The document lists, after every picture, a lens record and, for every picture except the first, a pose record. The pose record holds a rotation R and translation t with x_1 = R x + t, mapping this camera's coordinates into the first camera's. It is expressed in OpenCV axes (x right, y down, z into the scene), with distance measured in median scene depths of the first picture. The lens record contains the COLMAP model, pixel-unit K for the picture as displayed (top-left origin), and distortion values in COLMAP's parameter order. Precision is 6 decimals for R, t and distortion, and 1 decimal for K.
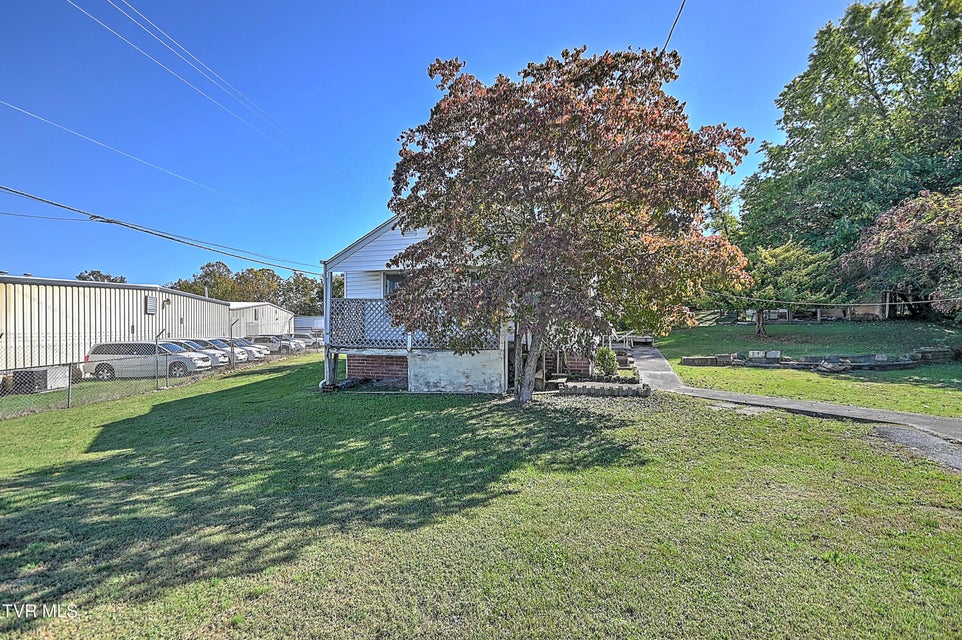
lens RADIAL K [[456.6, 0, 481.0], [0, 456.6, 320.0], [0, 0, 1]] dist [0.018055, 0.000101]
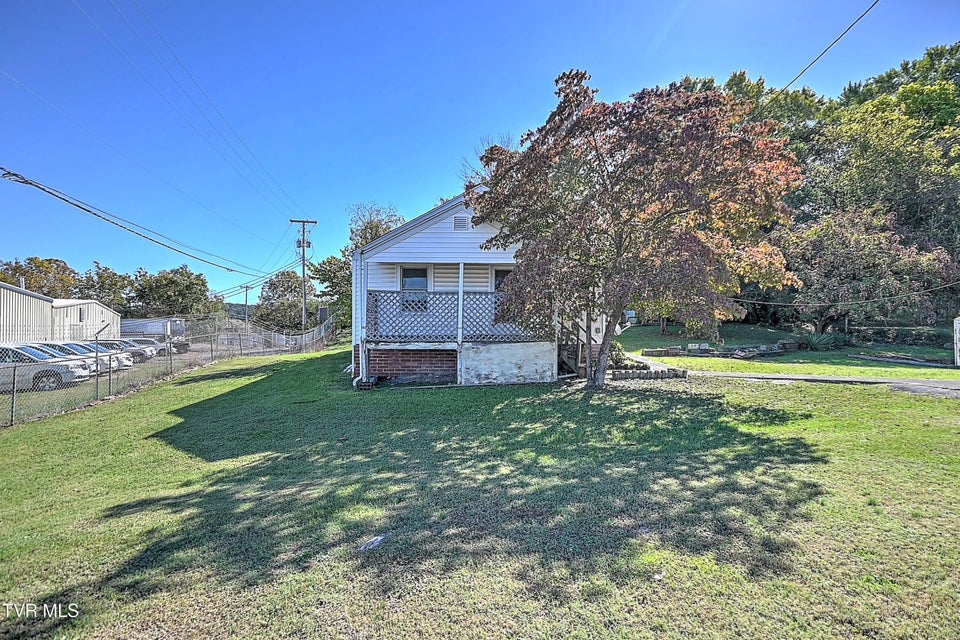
lens RADIAL K [[455.6, 0, 480.0], [0, 455.6, 320.0], [0, 0, 1]] dist [0.018055, 0.000101]
pose [[0.942280, 0.007520, 0.334742, -0.370419], [-0.002757, 0.999888, -0.014704, 0.024225], [-0.334815, 0.012932, 0.942195, 0.033661]]
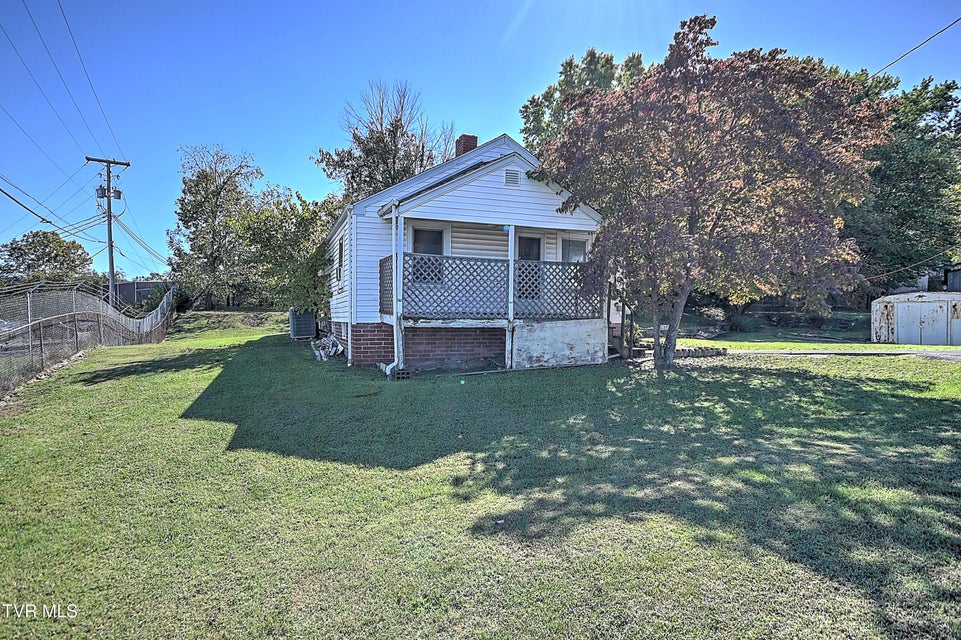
lens RADIAL K [[519.6, 0, 480.5], [0, 519.6, 320.0], [0, 0, 1]] dist [0.027277, -0.000721]
pose [[0.785077, -0.000209, 0.619399, -0.658167], [-0.007413, 0.999925, 0.009732, 0.046239], [-0.619354, -0.012232, 0.785016, 0.226457]]
